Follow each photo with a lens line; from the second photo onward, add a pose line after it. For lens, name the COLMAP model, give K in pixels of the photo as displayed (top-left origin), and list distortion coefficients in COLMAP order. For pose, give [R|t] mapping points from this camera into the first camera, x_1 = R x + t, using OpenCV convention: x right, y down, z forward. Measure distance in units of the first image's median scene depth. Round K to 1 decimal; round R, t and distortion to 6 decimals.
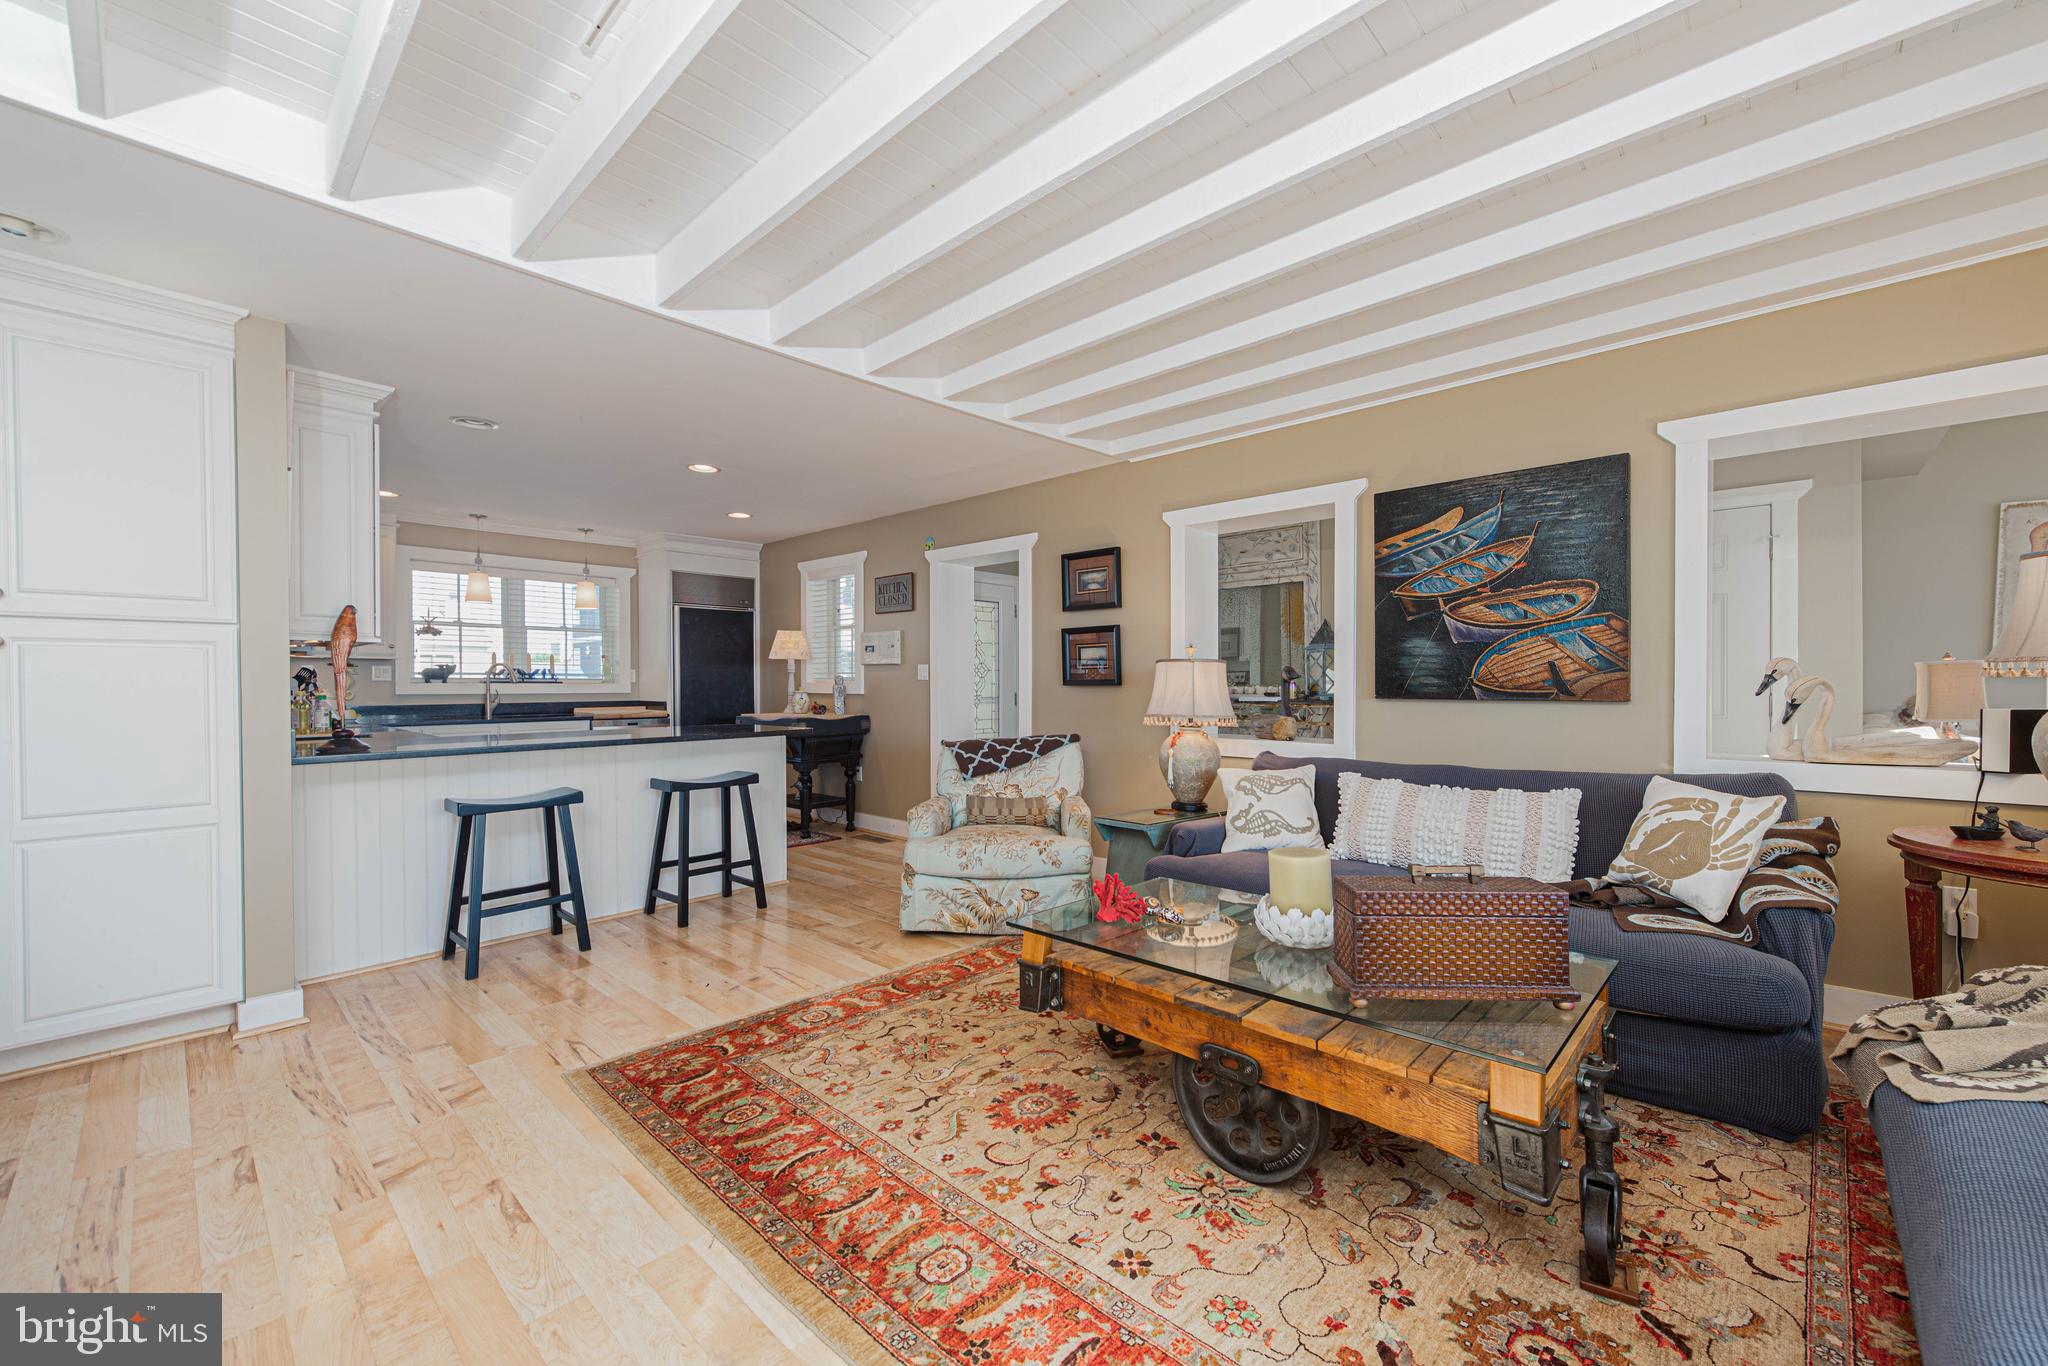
lens RADIAL K [[805.8, 0, 1036.3], [0, 805.8, 688.1], [0, 0, 1]] dist [0.008640, -0.000369]
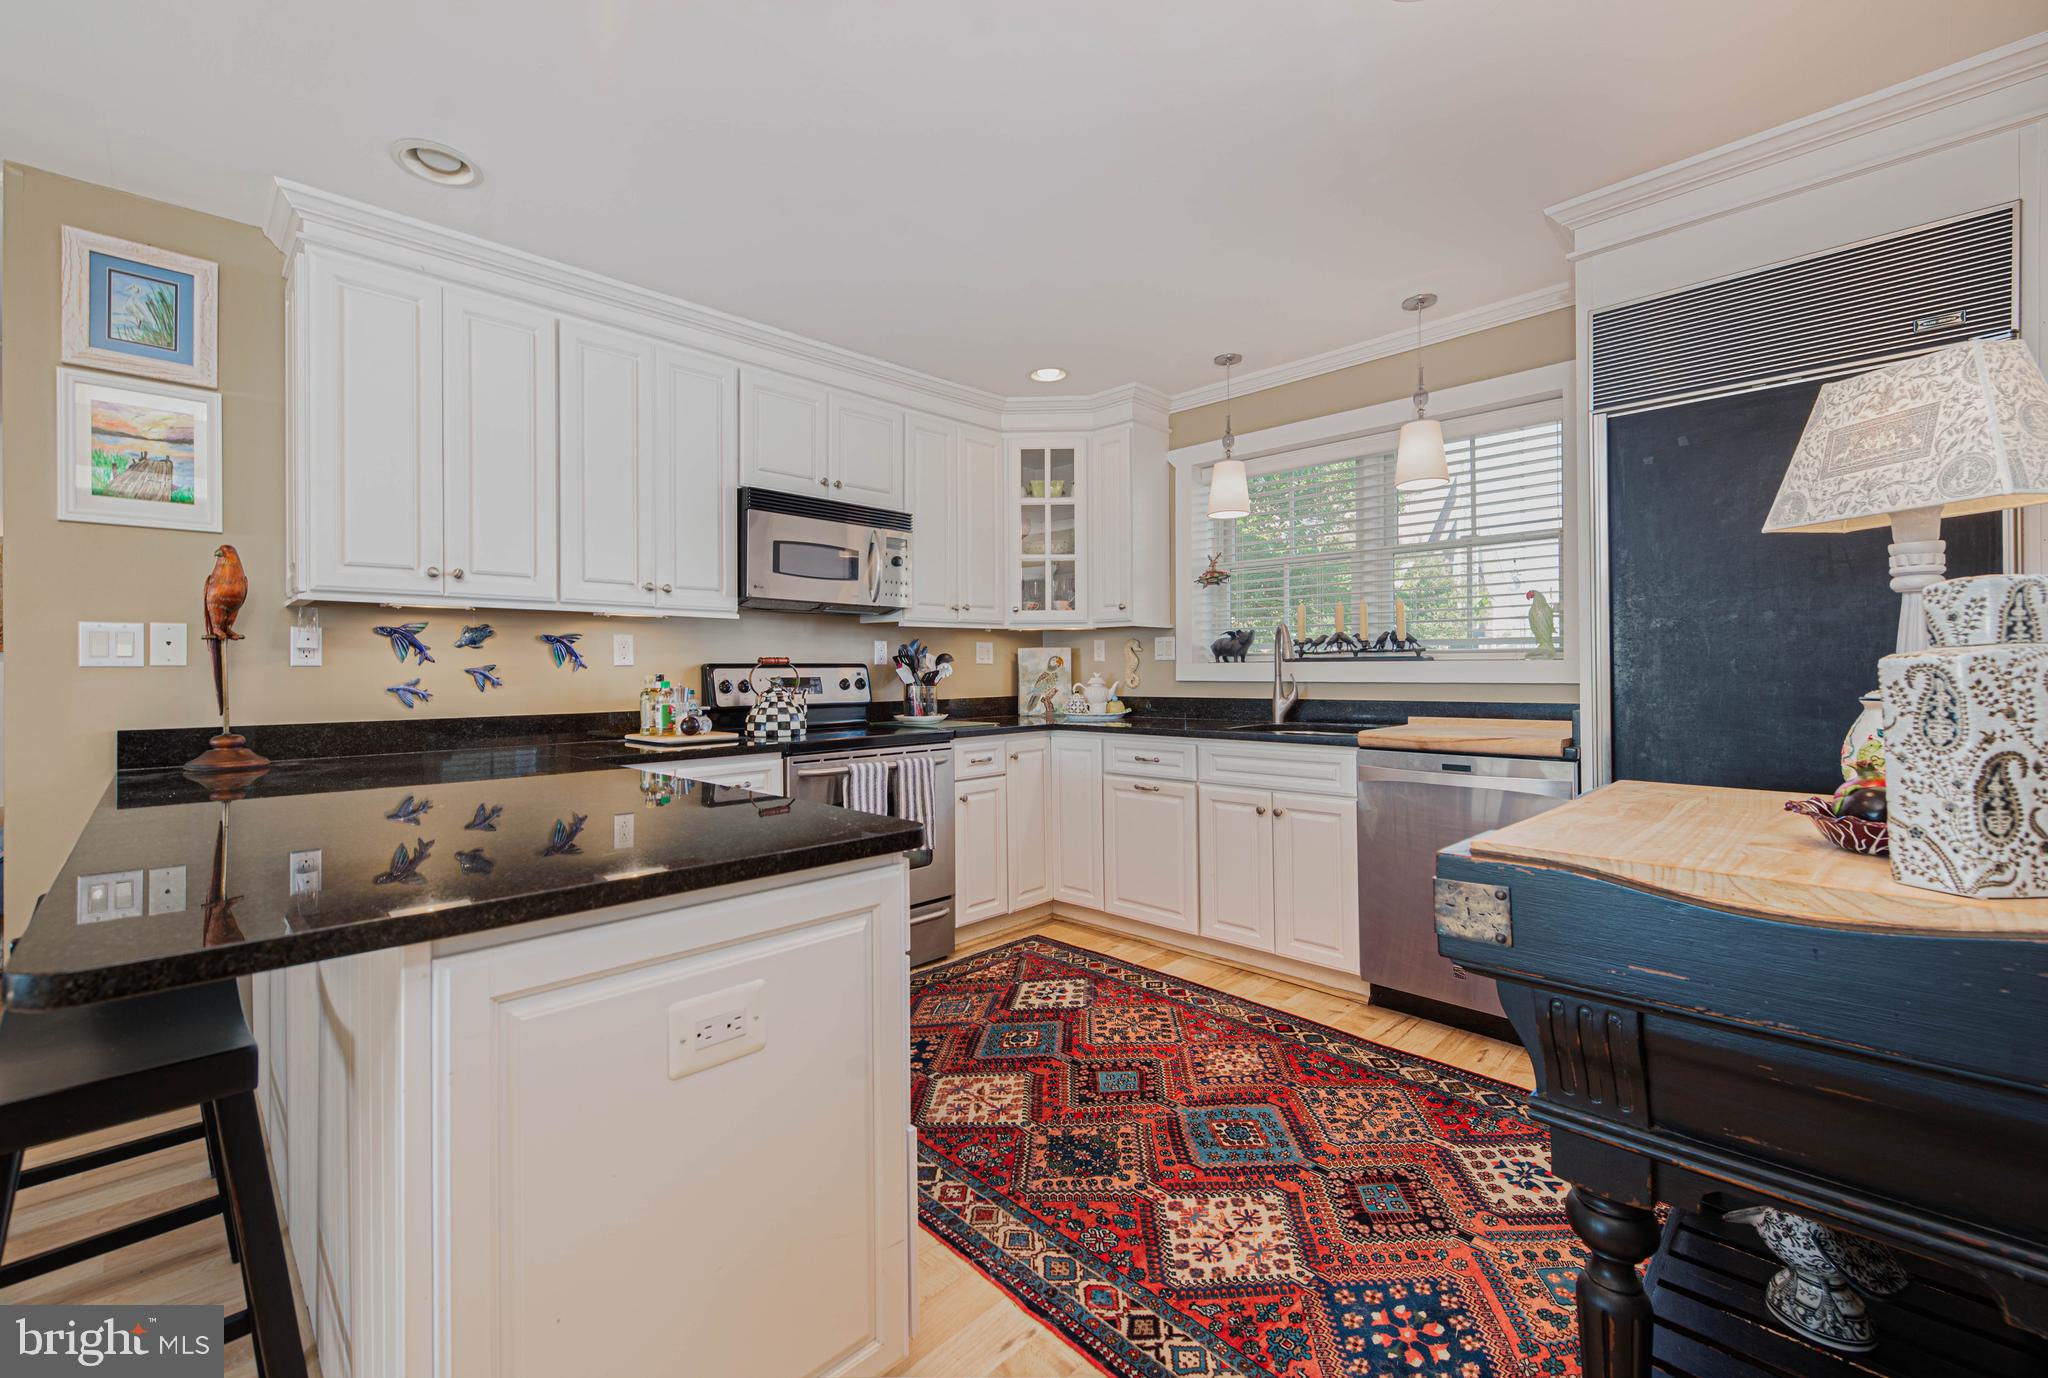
lens RADIAL K [[850.0, 0, 996.2], [0, 850.0, 662.1], [0, 0, 1]] dist [0.014406, 0.000074]
pose [[-0.056400, -0.007946, -0.998377, -0.095868], [-0.000825, 0.999968, -0.007912, -0.001301], [0.998408, 0.000378, -0.056405, 0.826624]]
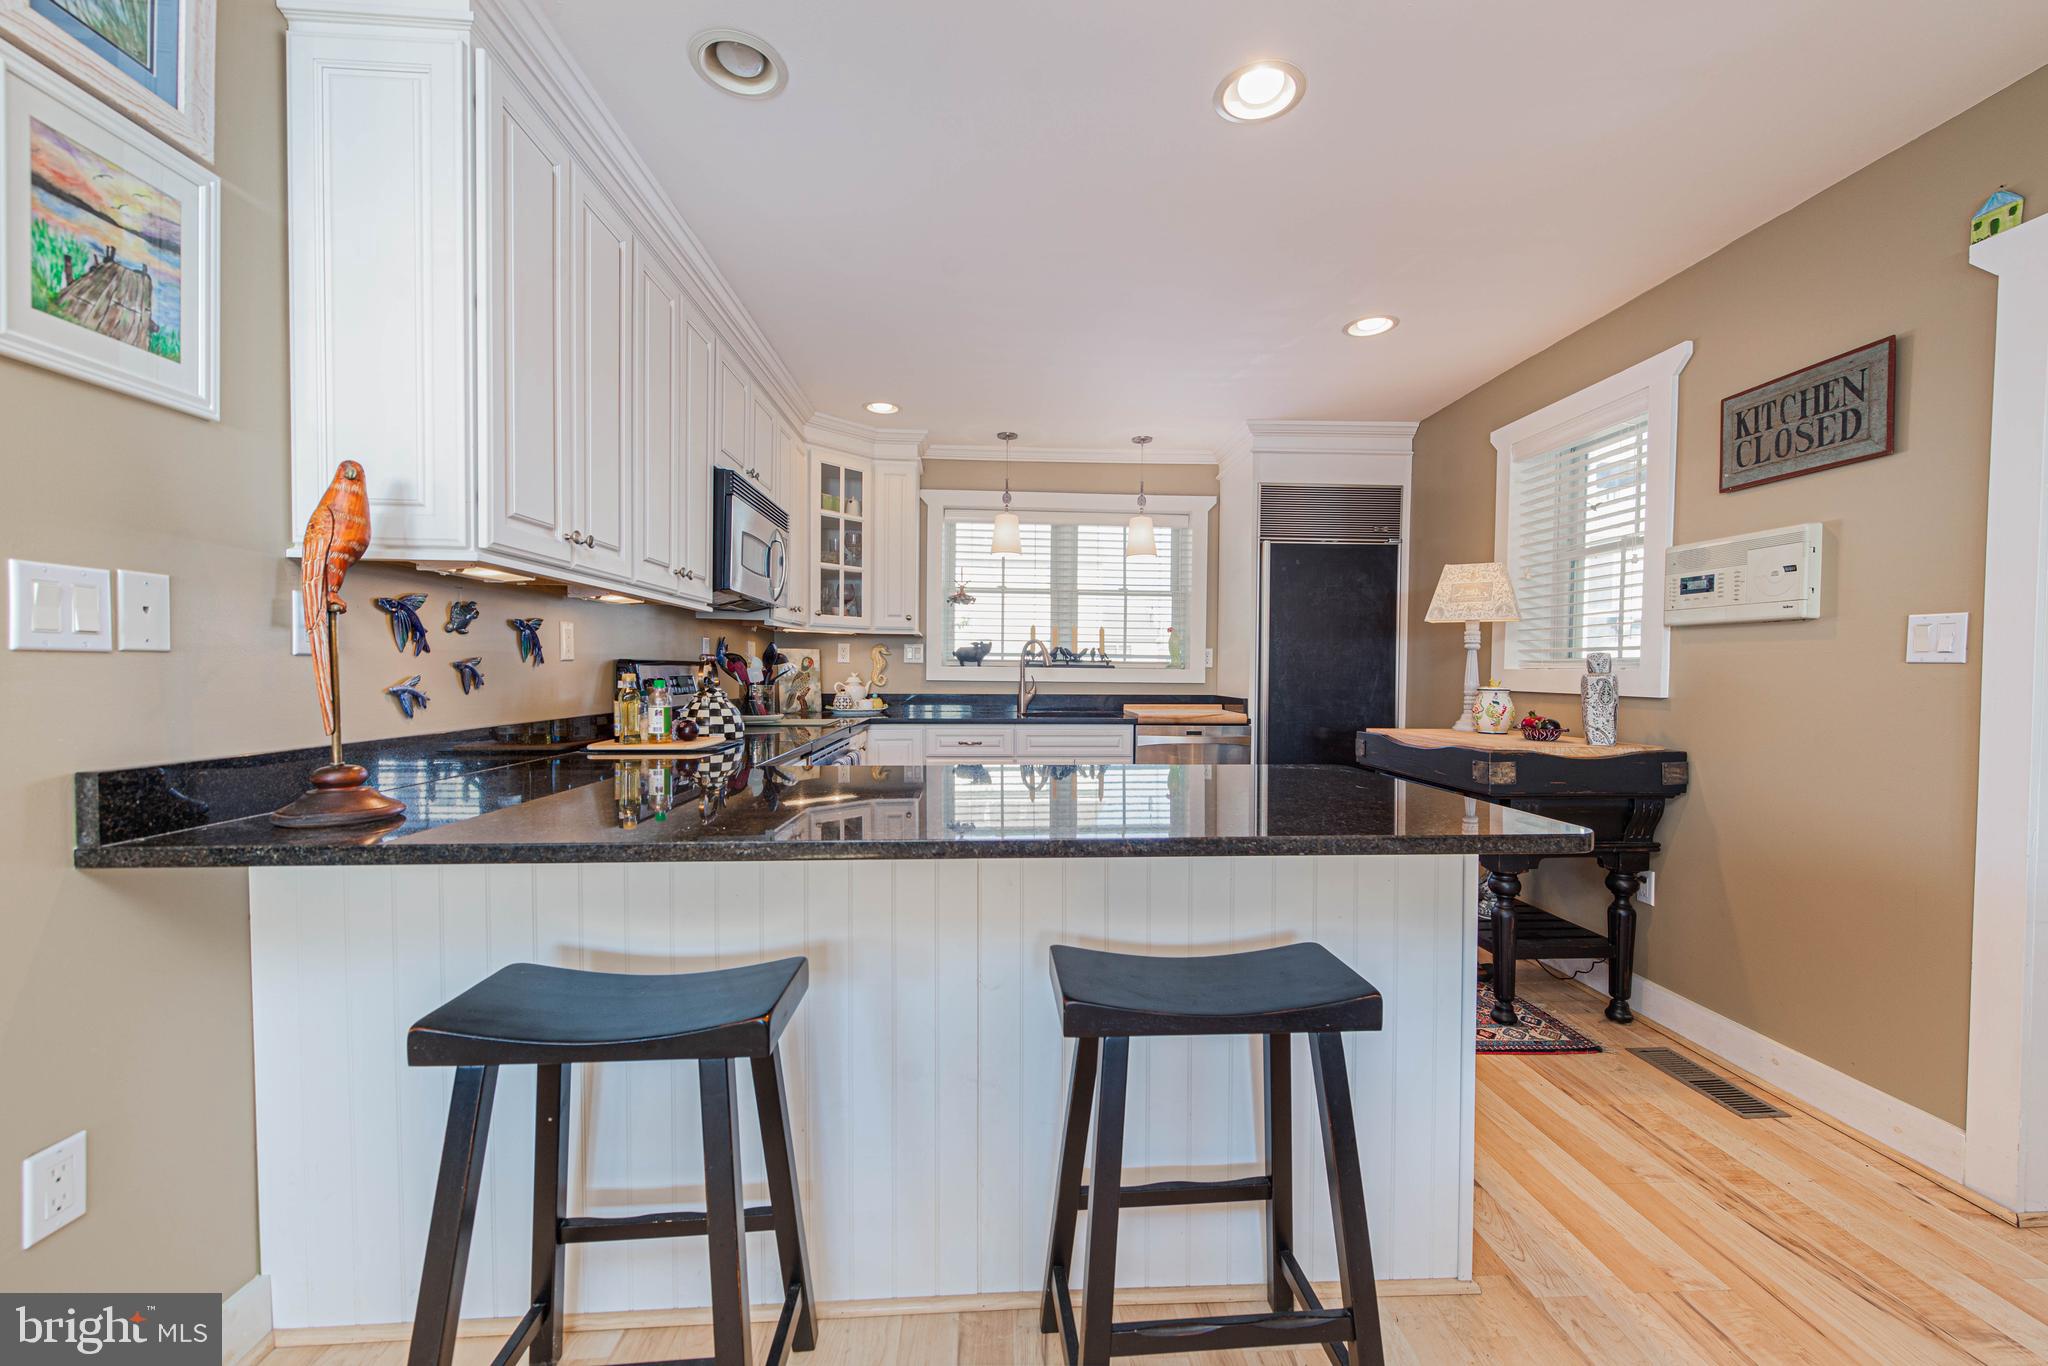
lens RADIAL K [[805.8, 0, 1036.3], [0, 805.8, 688.1], [0, 0, 1]] dist [0.008640, -0.000369]
pose [[0.722083, 0.023656, -0.691401, -0.157717], [-0.015570, 0.999718, 0.017944, -0.000142], [0.691631, -0.002192, 0.722248, 0.468606]]
